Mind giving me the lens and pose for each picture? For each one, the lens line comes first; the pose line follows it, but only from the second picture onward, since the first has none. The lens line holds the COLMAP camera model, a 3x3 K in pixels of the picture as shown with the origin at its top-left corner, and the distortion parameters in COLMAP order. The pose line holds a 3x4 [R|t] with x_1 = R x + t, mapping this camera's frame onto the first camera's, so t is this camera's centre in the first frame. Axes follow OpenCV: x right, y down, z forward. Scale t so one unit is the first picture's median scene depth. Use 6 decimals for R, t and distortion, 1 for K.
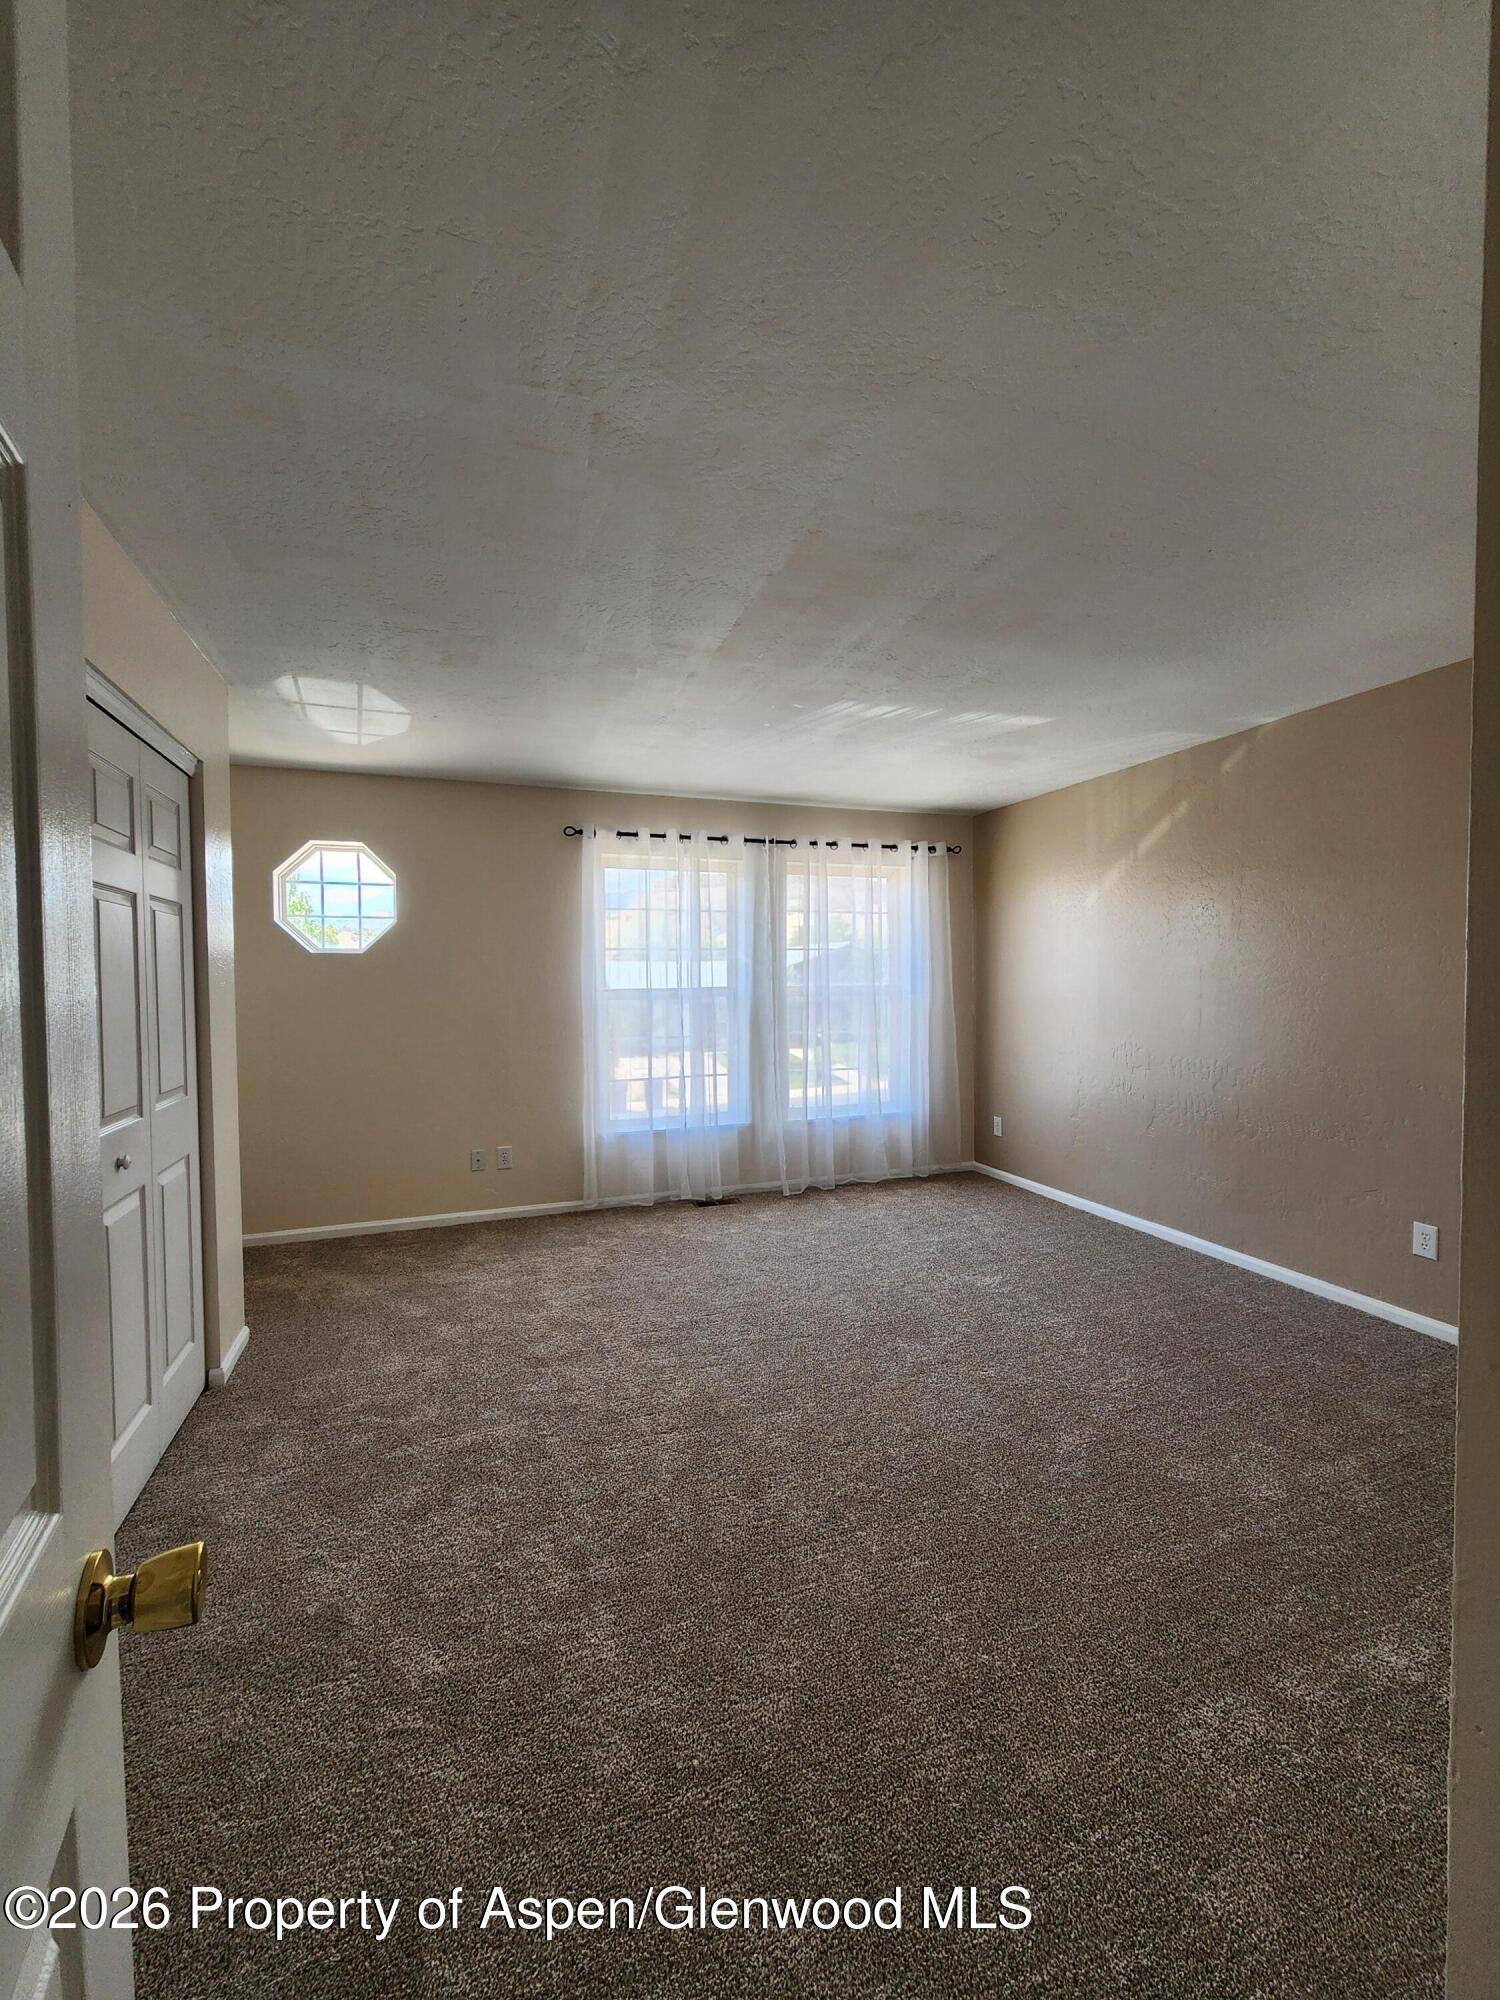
lens RADIAL K [[820.0, 0, 738.8], [0, 820.0, 991.5], [0, 0, 1]] dist [-0.016026, 0.000189]
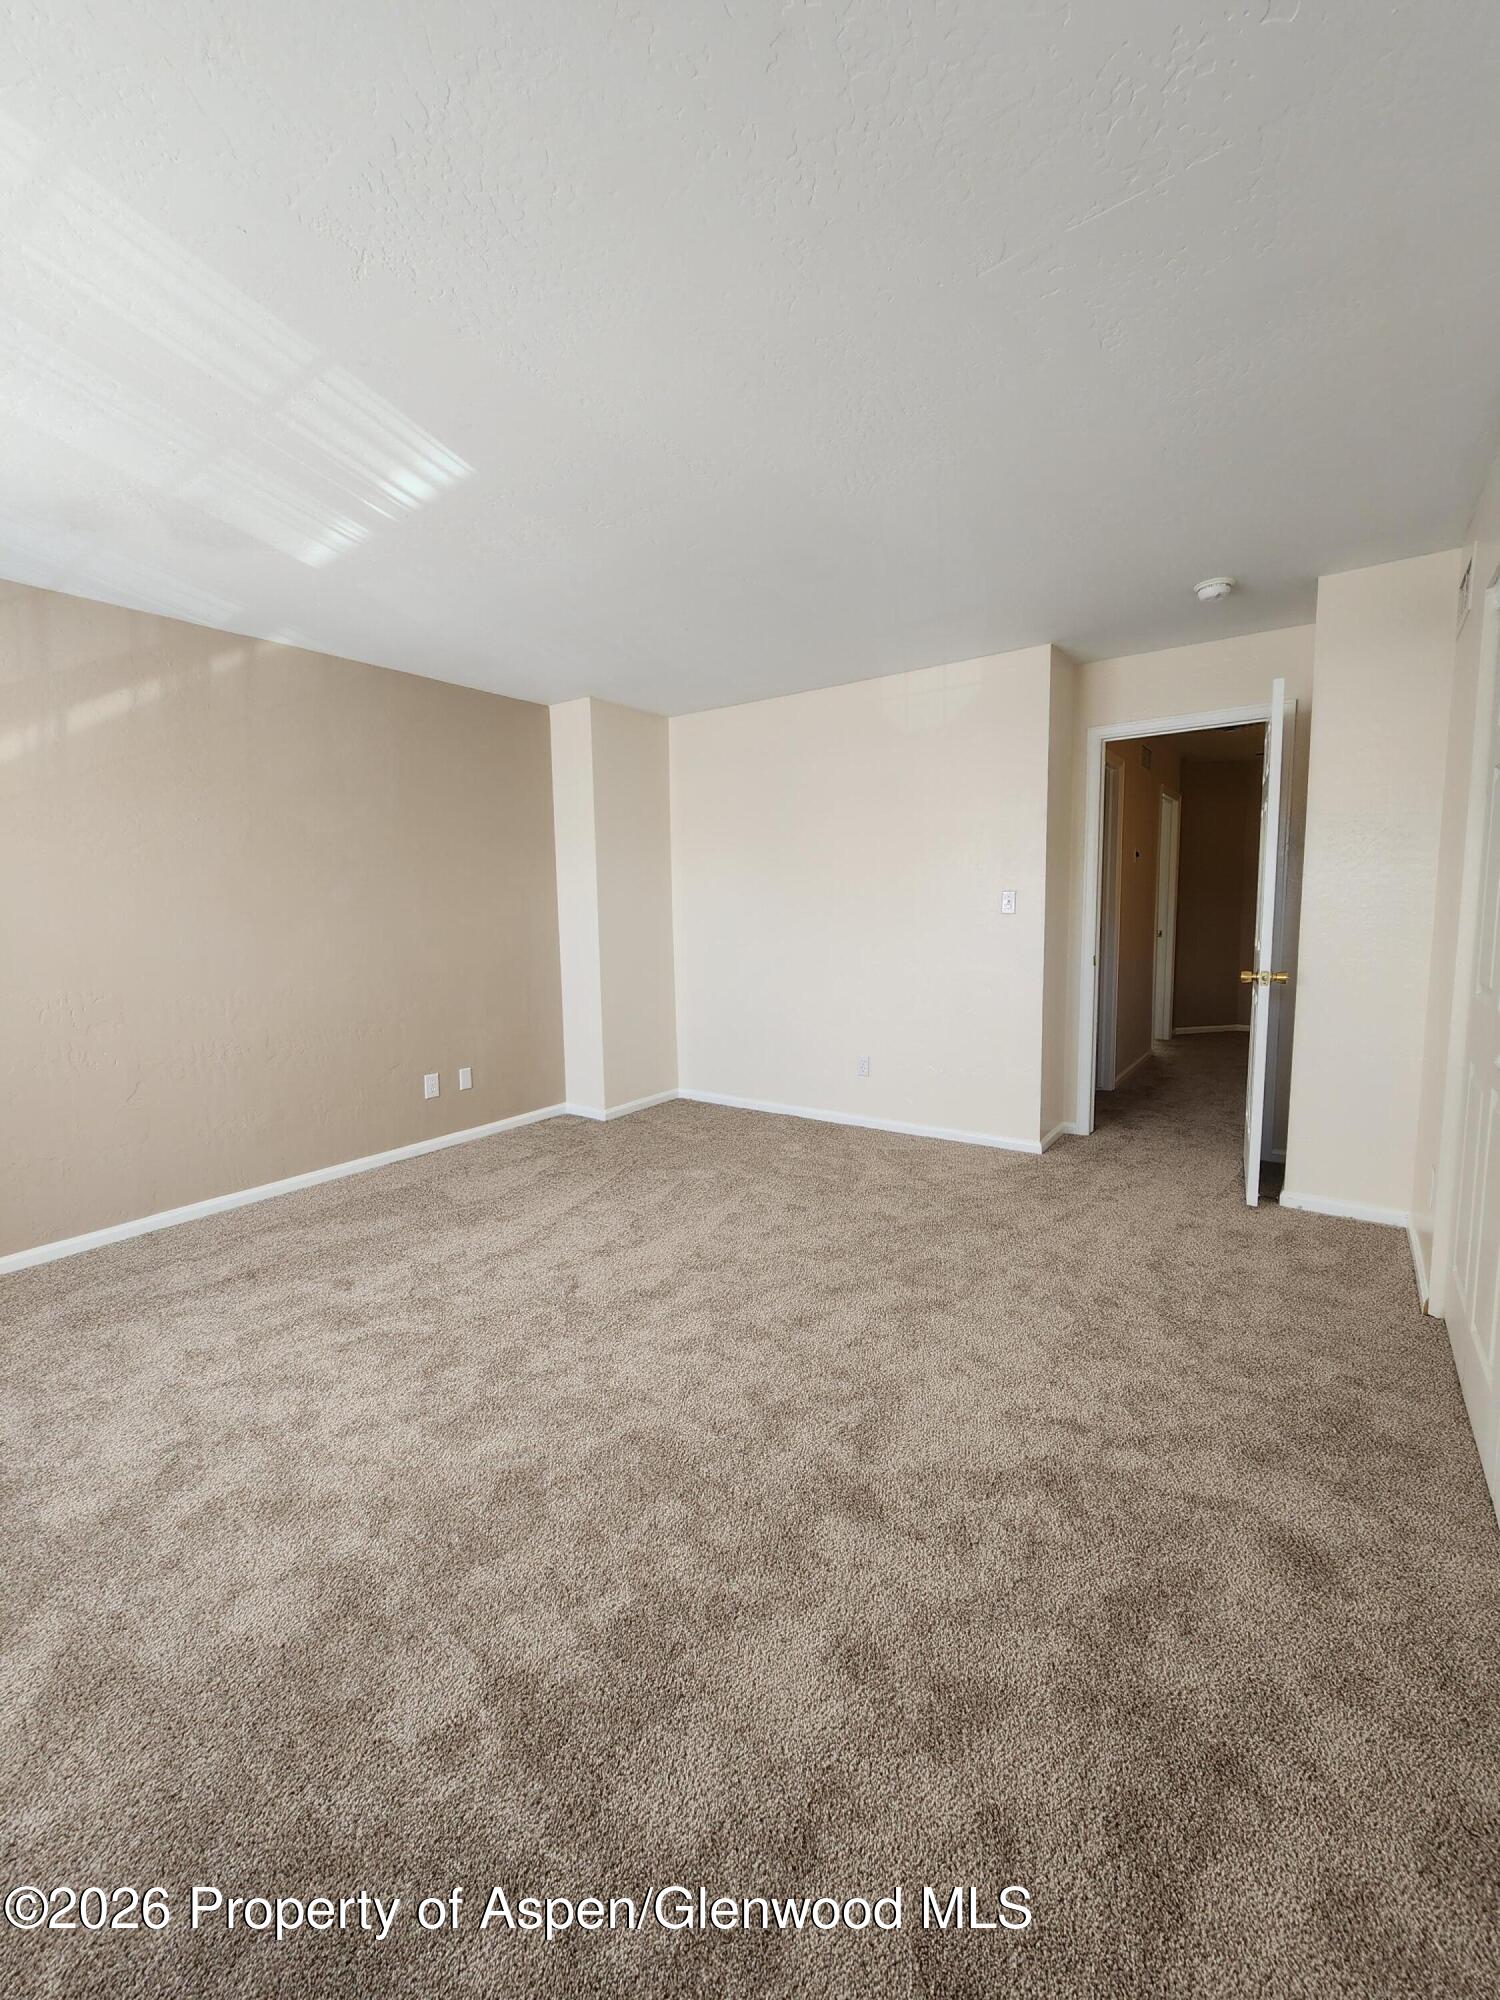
lens RADIAL K [[820.0, 0, 738.8], [0, 820.0, 991.5], [0, 0, 1]] dist [-0.016026, 0.000189]
pose [[-0.556559, -0.077307, 0.827203, -0.419510], [0.049927, 0.990750, 0.126183, 0.000112], [-0.829307, 0.111528, -0.547551, 0.885573]]
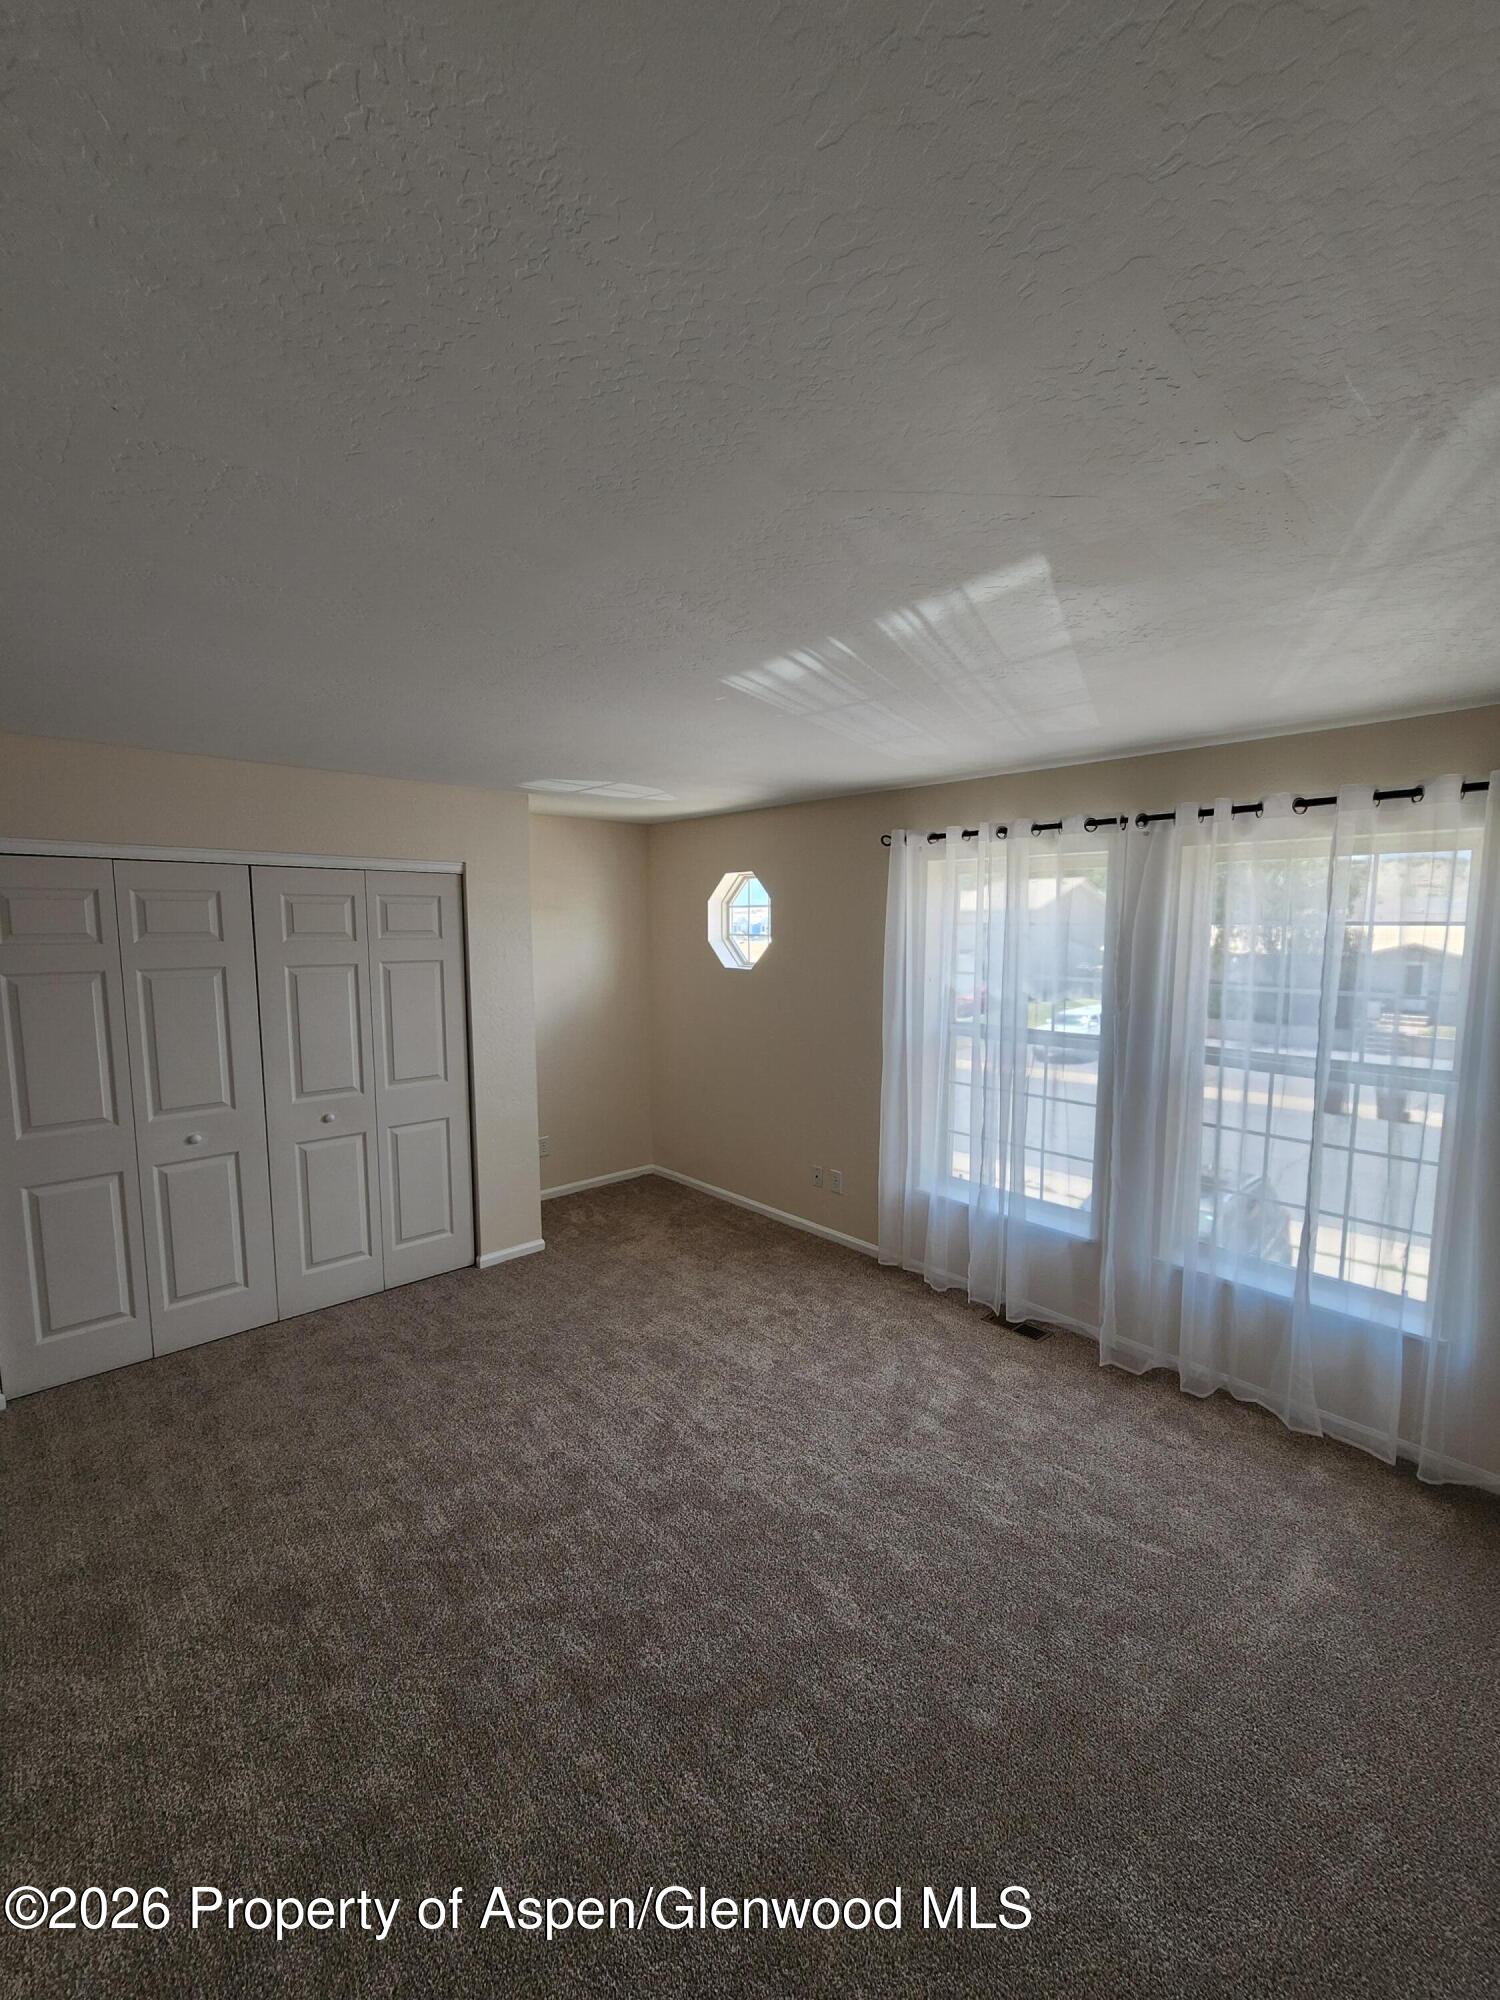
lens RADIAL K [[820.0, 0, 738.8], [0, 820.0, 991.5], [0, 0, 1]] dist [-0.016026, 0.000189]
pose [[0.390621, 0.084090, -0.916703, 0.573058], [-0.027938, 0.996443, 0.079500, -0.103230], [0.920128, -0.005444, 0.391581, 0.528104]]
